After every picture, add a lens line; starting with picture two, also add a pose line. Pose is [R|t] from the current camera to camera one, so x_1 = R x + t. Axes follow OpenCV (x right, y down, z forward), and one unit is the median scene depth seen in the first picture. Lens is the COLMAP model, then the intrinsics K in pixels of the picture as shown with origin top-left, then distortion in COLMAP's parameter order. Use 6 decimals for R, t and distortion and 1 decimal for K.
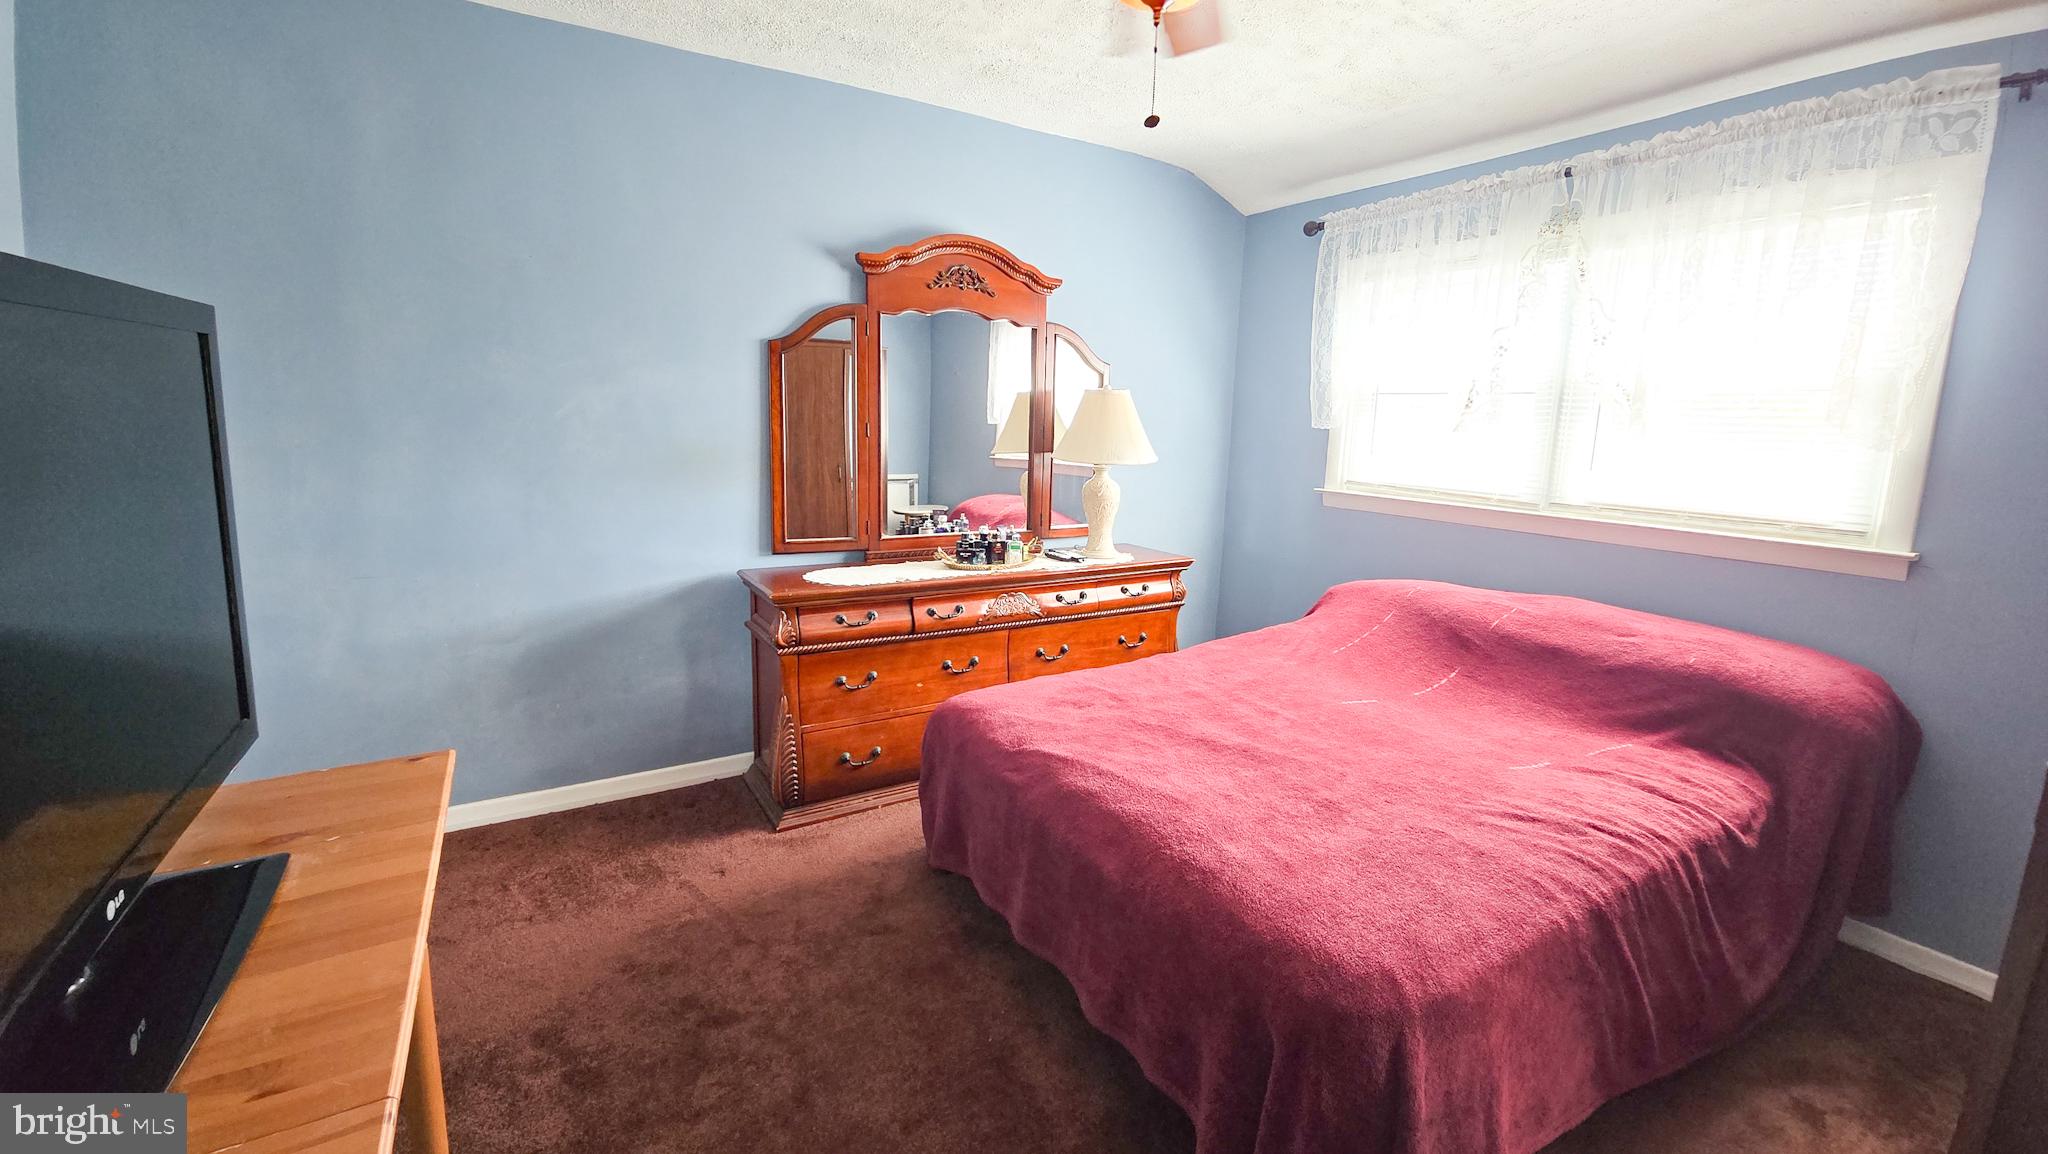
lens RADIAL K [[832.7, 0, 1038.5], [0, 832.7, 544.5], [0, 0, 1]] dist [0.014420, -0.006358]
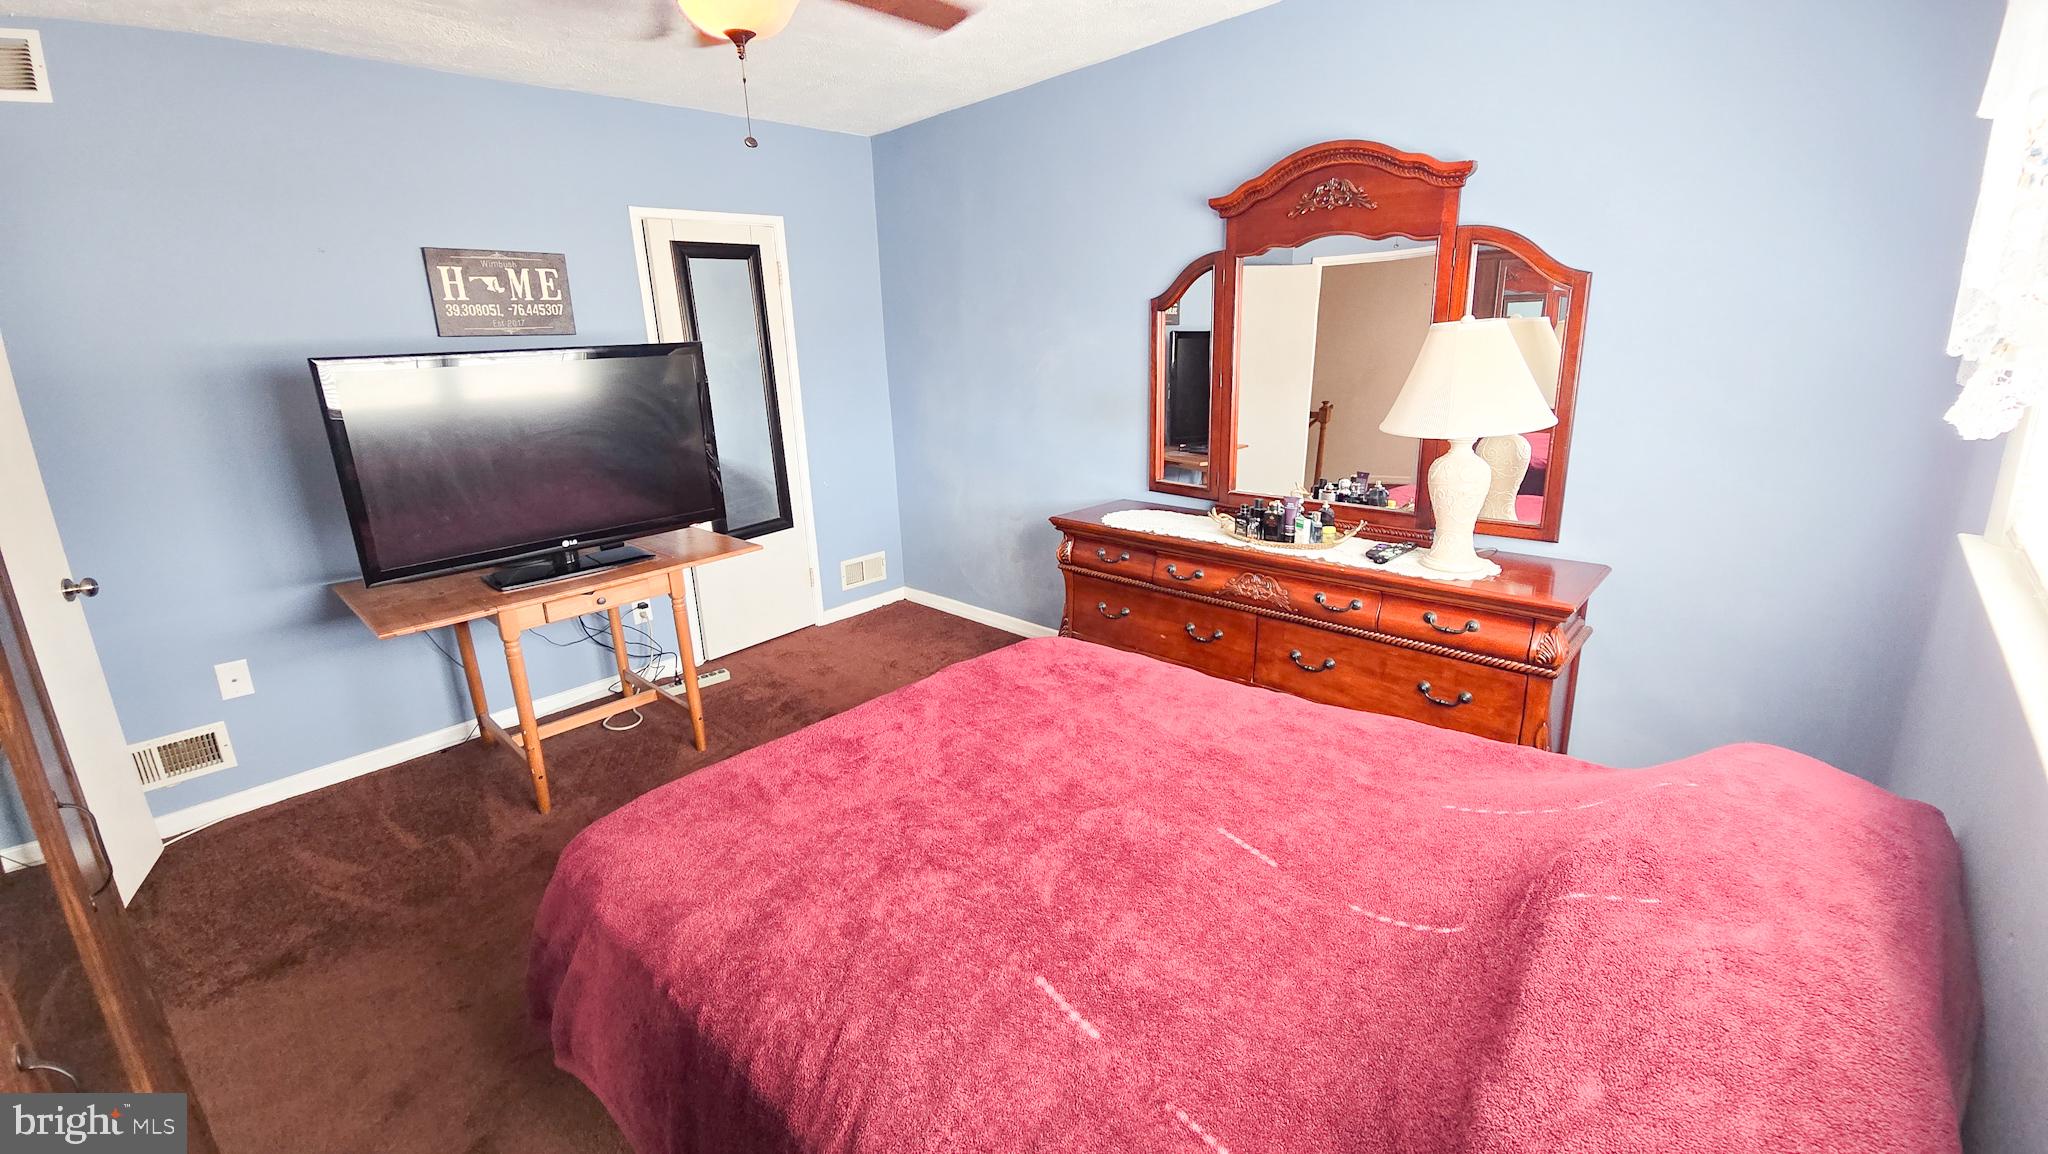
lens RADIAL K [[832.7, 0, 1038.5], [0, 832.7, 544.5], [0, 0, 1]] dist [0.014420, -0.006358]
pose [[0.253165, 0.202560, -0.945979, 0.736635], [-0.106285, 0.977739, 0.180916, -0.106772], [0.961567, 0.054742, 0.269059, 0.554535]]
